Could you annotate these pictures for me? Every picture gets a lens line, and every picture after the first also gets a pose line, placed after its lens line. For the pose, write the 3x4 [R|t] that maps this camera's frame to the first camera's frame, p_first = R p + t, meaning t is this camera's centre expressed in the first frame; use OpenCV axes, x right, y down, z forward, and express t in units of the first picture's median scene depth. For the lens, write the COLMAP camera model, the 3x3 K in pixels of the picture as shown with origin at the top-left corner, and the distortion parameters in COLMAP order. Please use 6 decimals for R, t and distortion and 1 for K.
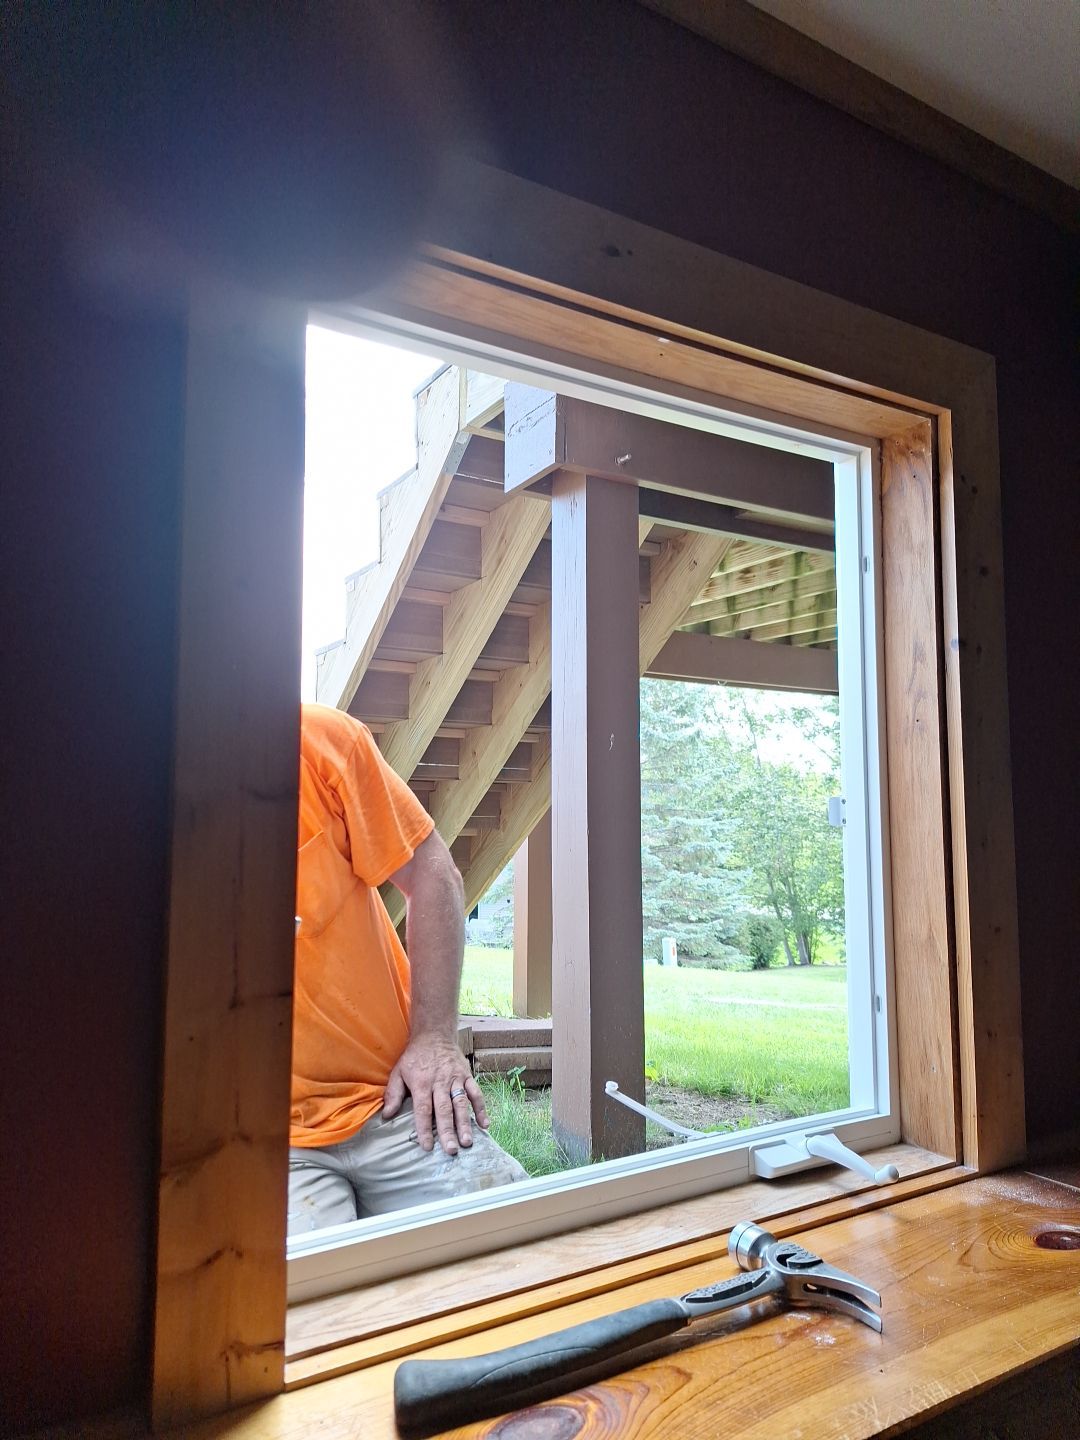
lens RADIAL K [[1030.3, 0, 546.6], [0, 1030.3, 720.8], [0, 0, 1]] dist [0.087191, -0.097969]
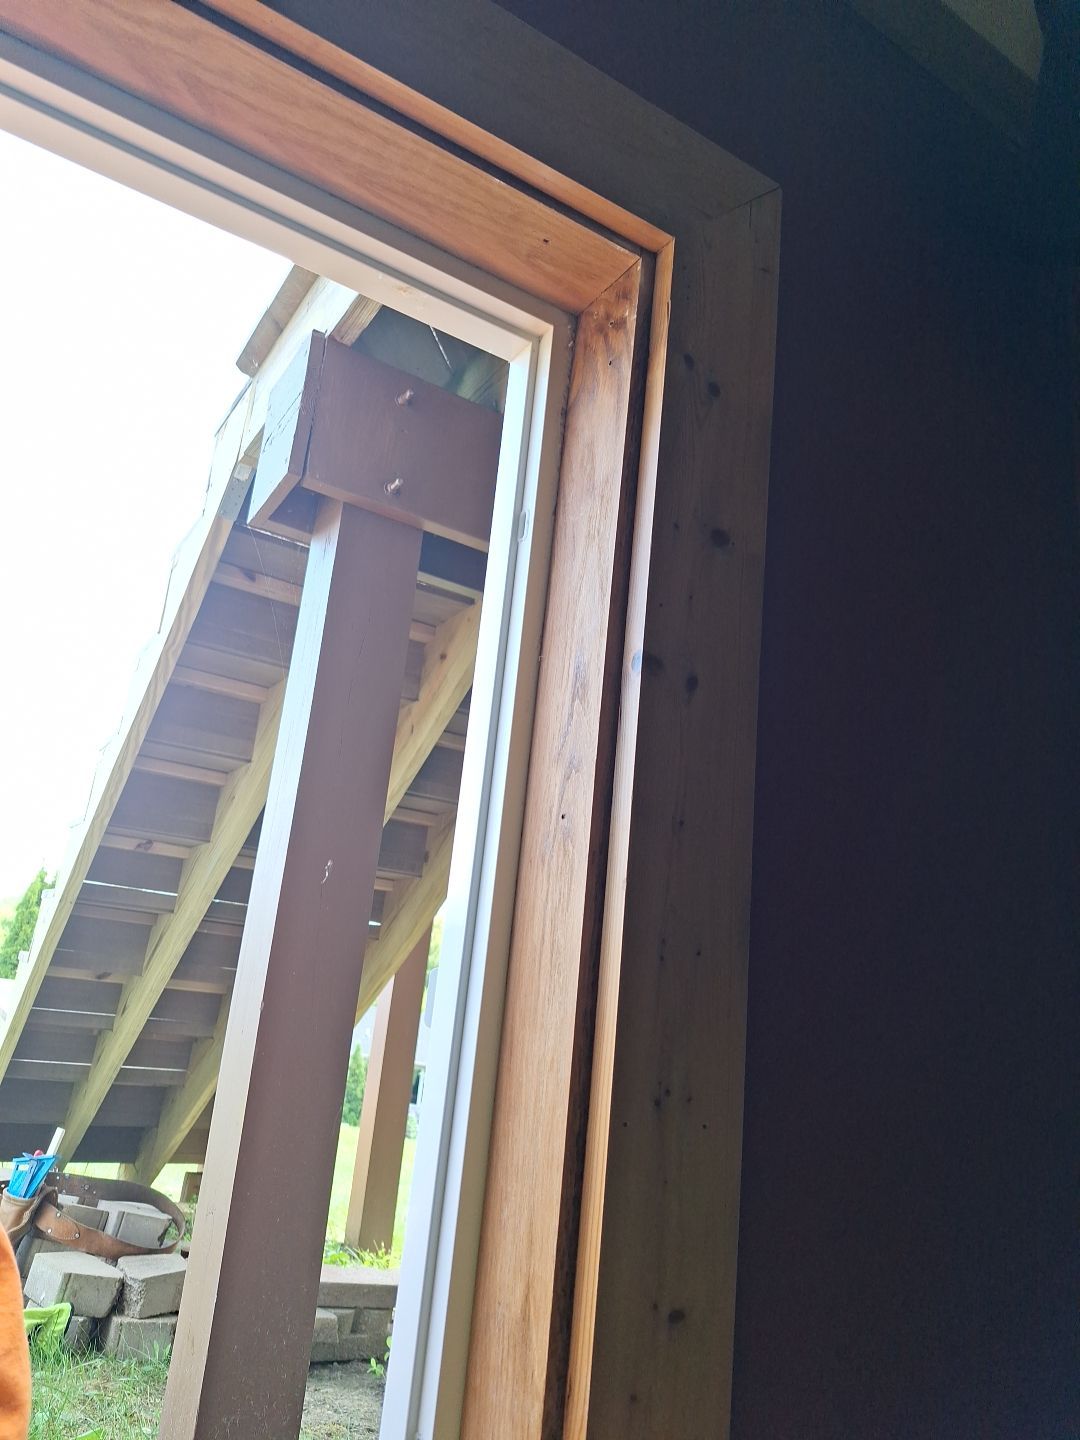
lens RADIAL K [[1030.3, 0, 537.1], [0, 1030.3, 714.1], [0, 0, 1]] dist [0.087191, -0.097969]
pose [[0.995526, 0.092326, -0.020093, 0.347504], [-0.094394, 0.981213, -0.168255, 0.034375], [0.004181, 0.169399, 0.985539, 0.515611]]
